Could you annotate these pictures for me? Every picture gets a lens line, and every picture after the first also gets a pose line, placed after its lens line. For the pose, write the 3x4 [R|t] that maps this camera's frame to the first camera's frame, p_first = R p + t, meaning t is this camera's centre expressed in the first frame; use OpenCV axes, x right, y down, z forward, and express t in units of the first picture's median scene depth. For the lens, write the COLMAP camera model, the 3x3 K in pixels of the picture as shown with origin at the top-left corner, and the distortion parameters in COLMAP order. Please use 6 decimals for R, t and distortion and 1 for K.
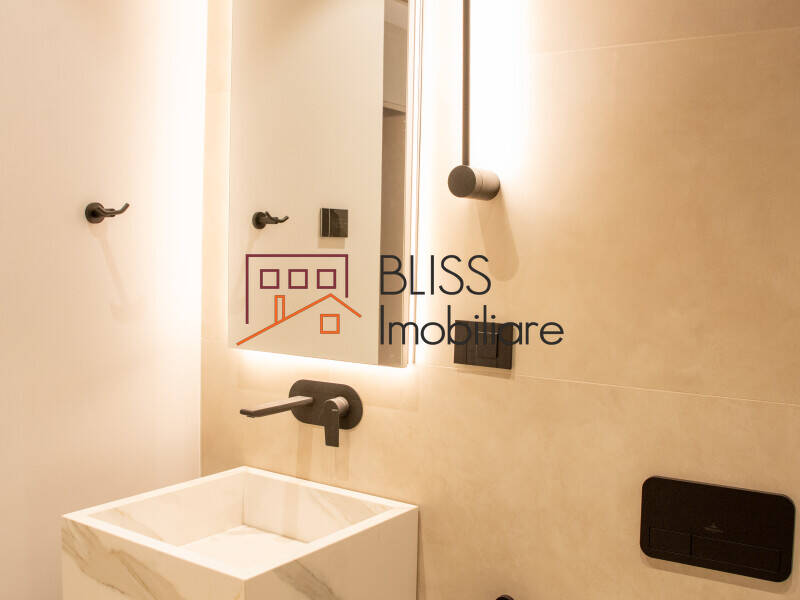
lens RADIAL K [[818.9, 0, 400.0], [0, 818.9, 300.0], [0, 0, 1]] dist [-0.143637, 0.099553]
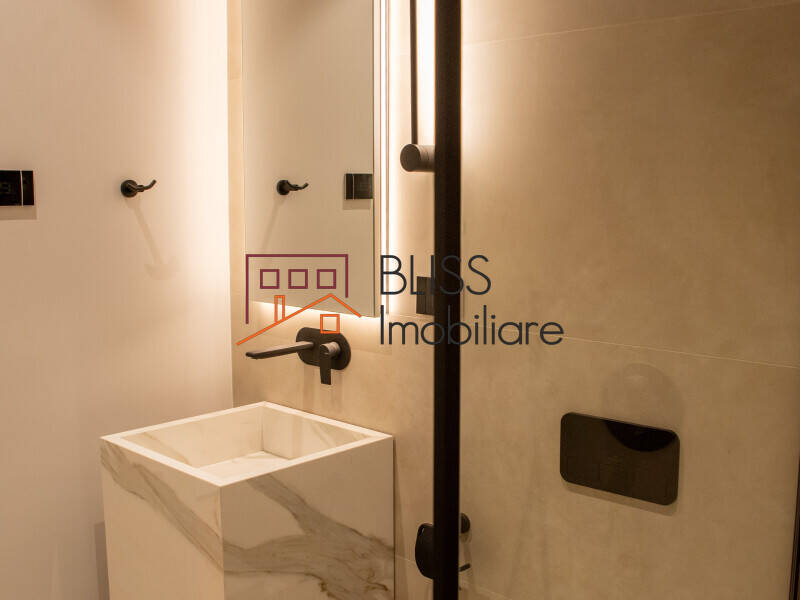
lens RADIAL K [[818.9, 0, 400.0], [0, 818.9, 300.0], [0, 0, 1]] dist [-0.143637, 0.099553]
pose [[0.989908, -0.002379, -0.141694, 0.194448], [0.011363, 0.997972, 0.062628, -0.013910], [0.141258, -0.063606, 0.987927, -0.141153]]
